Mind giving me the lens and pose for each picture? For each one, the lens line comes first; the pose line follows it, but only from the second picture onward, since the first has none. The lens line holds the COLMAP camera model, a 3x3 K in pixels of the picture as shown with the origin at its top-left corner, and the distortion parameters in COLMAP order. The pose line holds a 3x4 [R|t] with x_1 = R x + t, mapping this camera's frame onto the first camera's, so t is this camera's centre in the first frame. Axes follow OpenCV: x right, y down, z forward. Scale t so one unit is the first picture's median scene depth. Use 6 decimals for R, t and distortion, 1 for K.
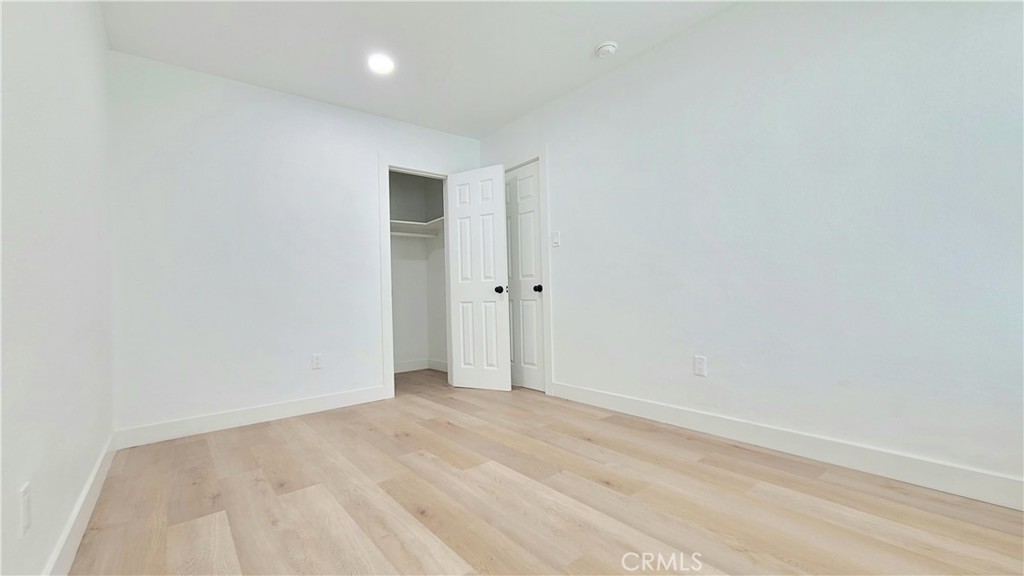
lens RADIAL K [[419.6, 0, 511.1], [0, 419.6, 286.7], [0, 0, 1]] dist [0.000703, 0.000010]
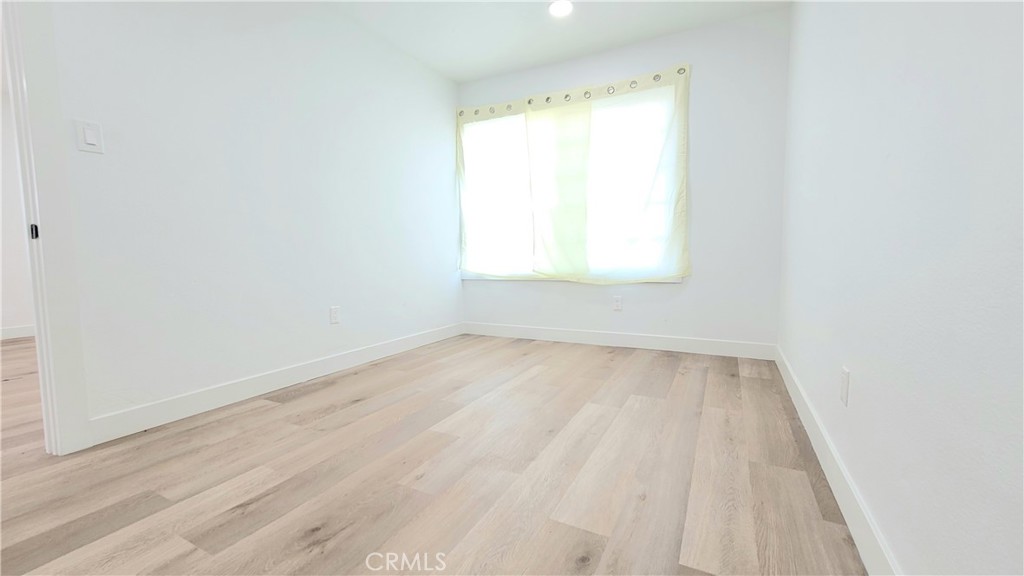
lens RADIAL K [[419.6, 0, 511.1], [0, 419.6, 286.7], [0, 0, 1]] dist [0.000703, 0.000010]
pose [[-0.403590, -0.040543, 0.914041, -0.825528], [0.001525, 0.998987, 0.044984, 0.063844], [-0.914939, 0.019549, -0.403119, 1.070496]]
